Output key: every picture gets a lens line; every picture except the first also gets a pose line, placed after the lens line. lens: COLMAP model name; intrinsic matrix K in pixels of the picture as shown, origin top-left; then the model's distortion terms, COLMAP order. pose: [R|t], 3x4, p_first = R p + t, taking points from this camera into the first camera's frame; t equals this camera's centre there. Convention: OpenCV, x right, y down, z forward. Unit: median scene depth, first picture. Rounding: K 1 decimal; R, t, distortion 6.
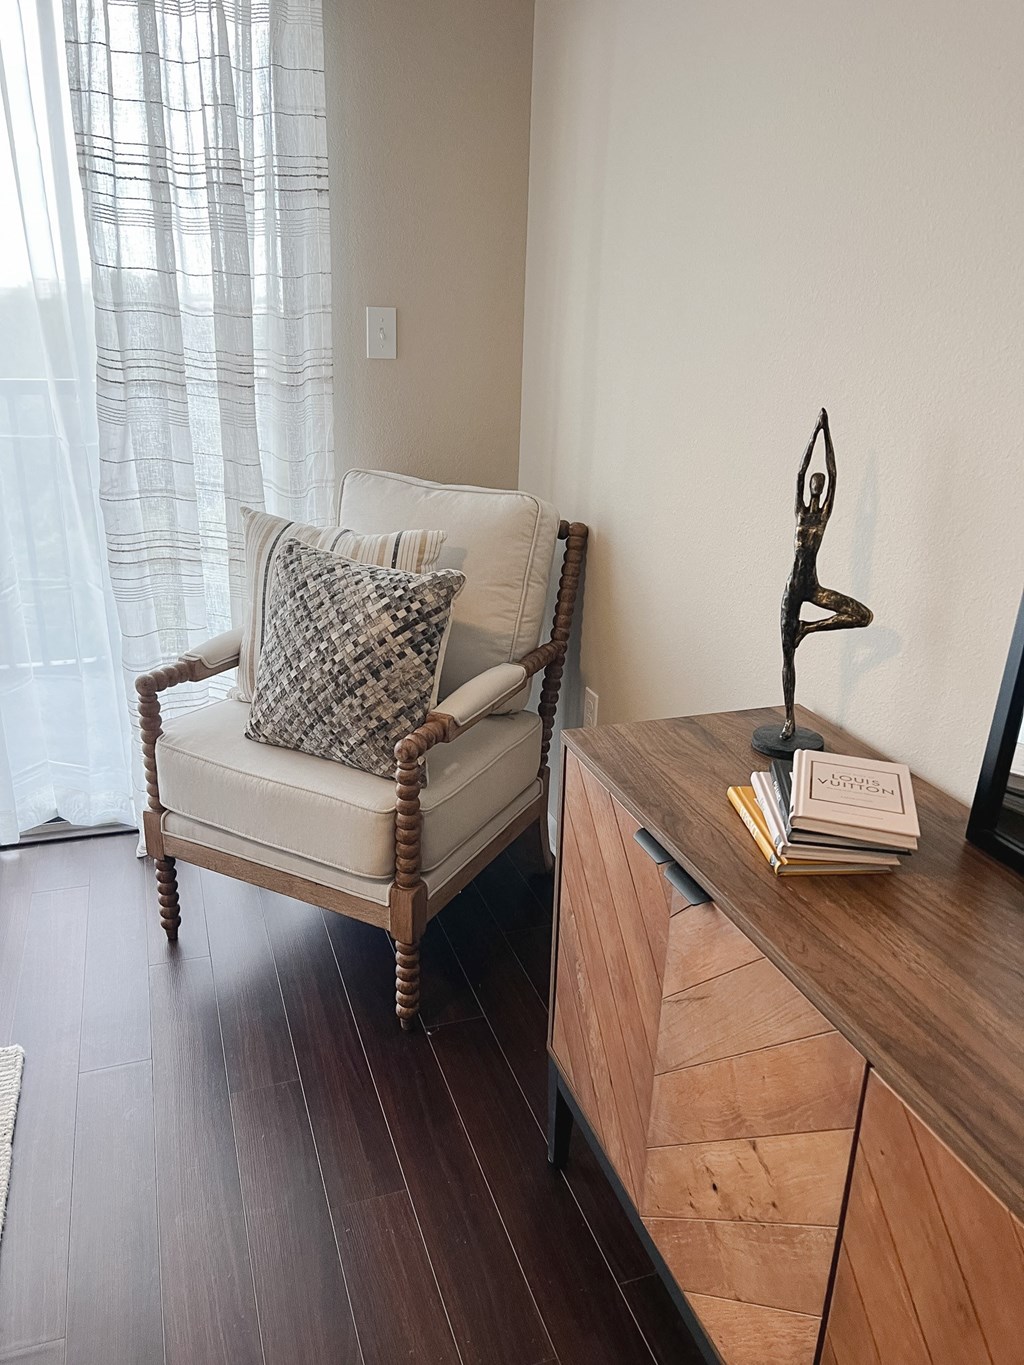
lens RADIAL K [[1026.5, 0, 512.0], [0, 1026.5, 682.5], [0, 0, 1]] dist [0.006841, 0.000552]
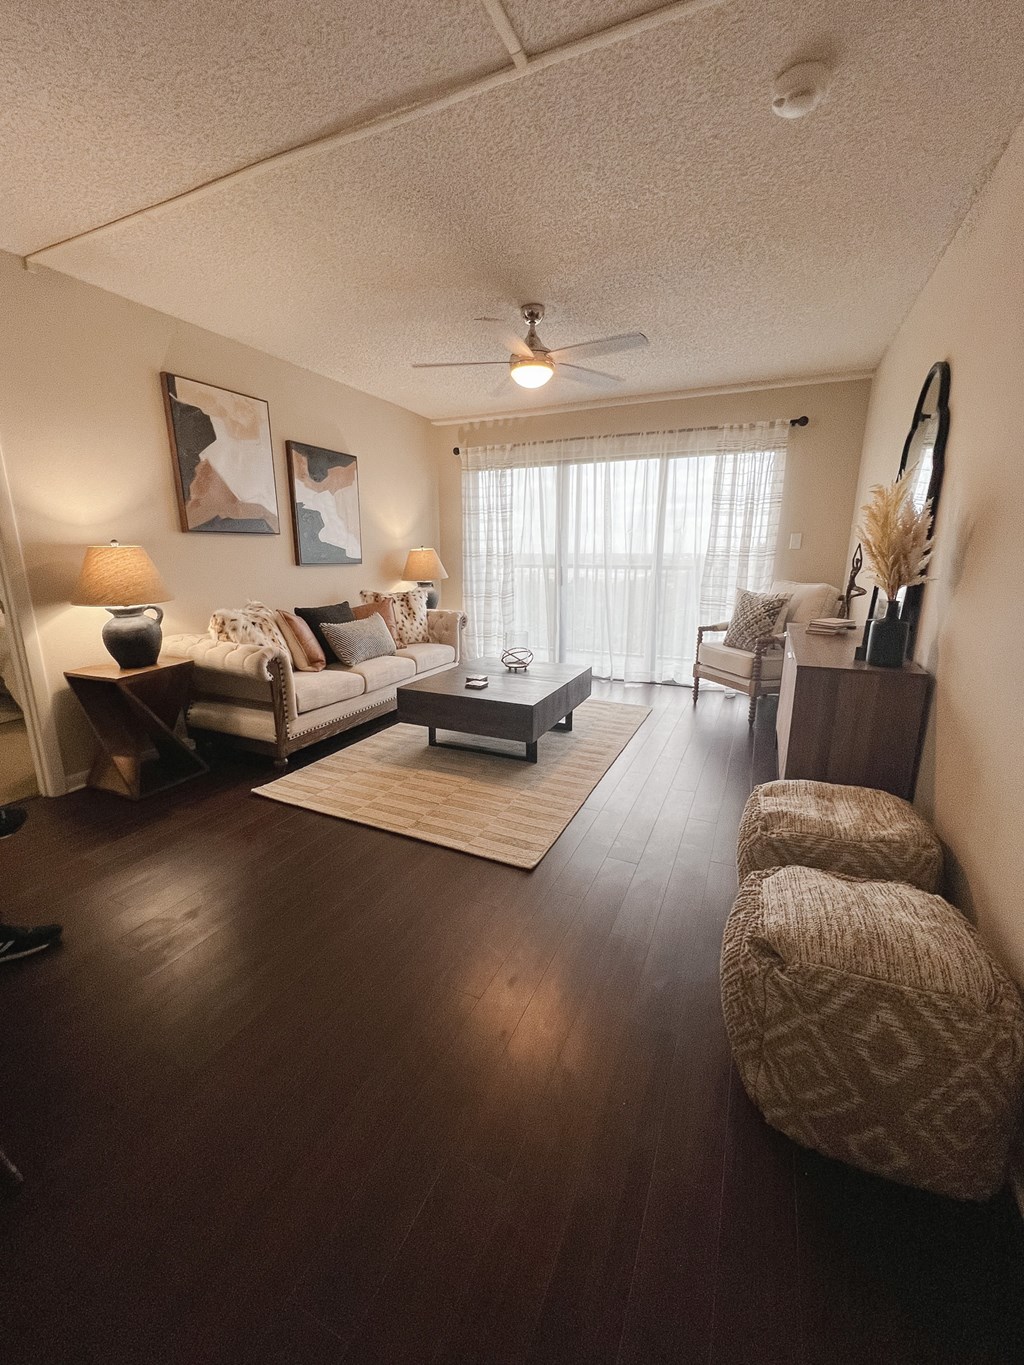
lens RADIAL K [[545.0, 0, 509.4], [0, 545.0, 677.0], [0, 0, 1]] dist [0.000768, 0.000044]
pose [[0.714205, 0.130055, -0.687748, 0.554977], [-0.228991, 0.971929, -0.054006, 0.447188], [0.661418, 0.196059, 0.723938, -0.907468]]
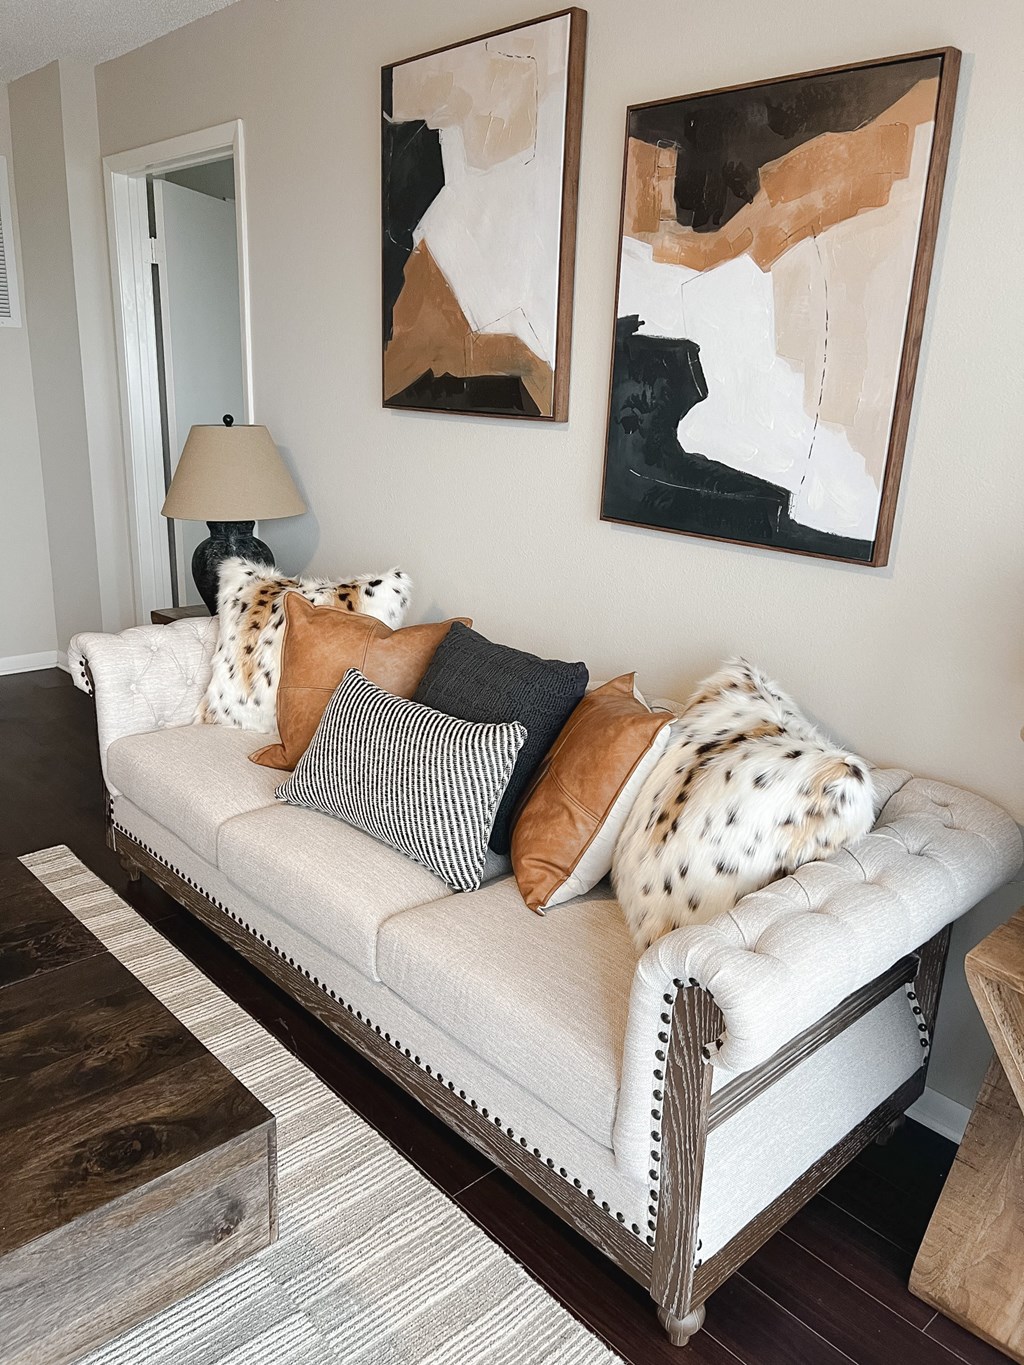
lens RADIAL K [[1026.5, 0, 512.0], [0, 1026.5, 682.5], [0, 0, 1]] dist [0.006841, 0.000552]
pose [[-0.912045, 0.057261, -0.406072, -0.749254], [-0.203386, 0.796682, 0.569151, -0.343773], [0.356101, 0.601681, -0.714963, 0.783256]]
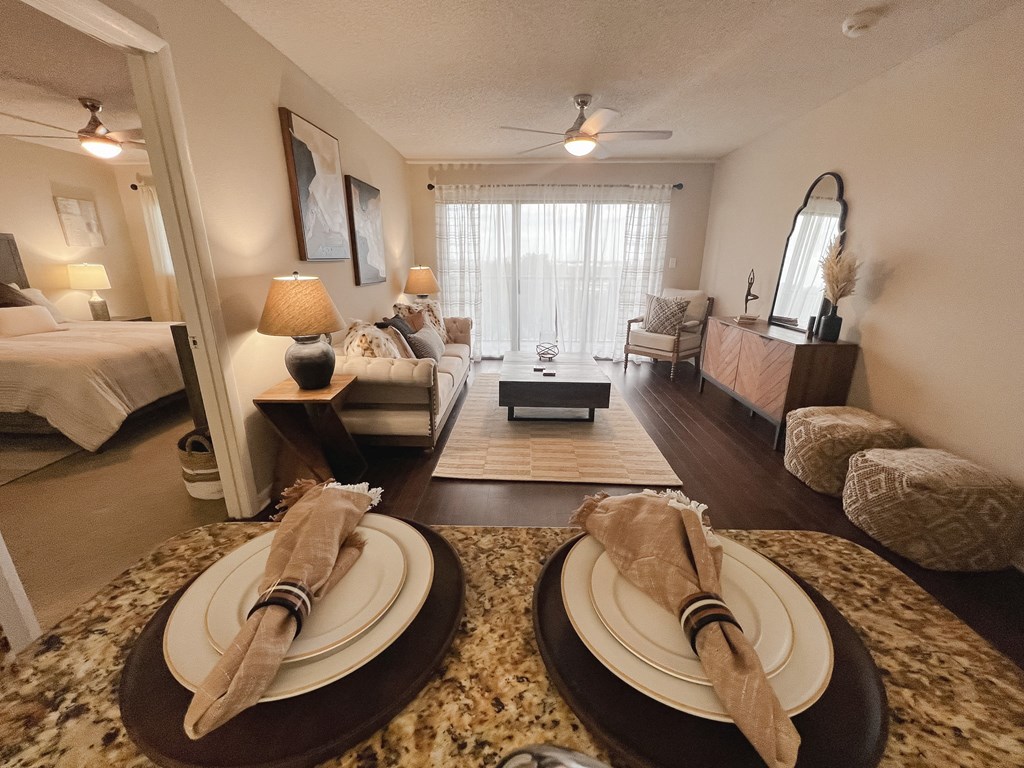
lens RADIAL K [[413.7, 0, 512.0], [0, 413.7, 384.0], [0, 0, 1]] dist [-0.001064, -0.000163]
pose [[0.930570, 0.083701, -0.356418, -0.105159], [-0.109253, 0.992646, -0.052137, 0.549515], [0.349433, 0.087457, 0.932871, -1.399554]]
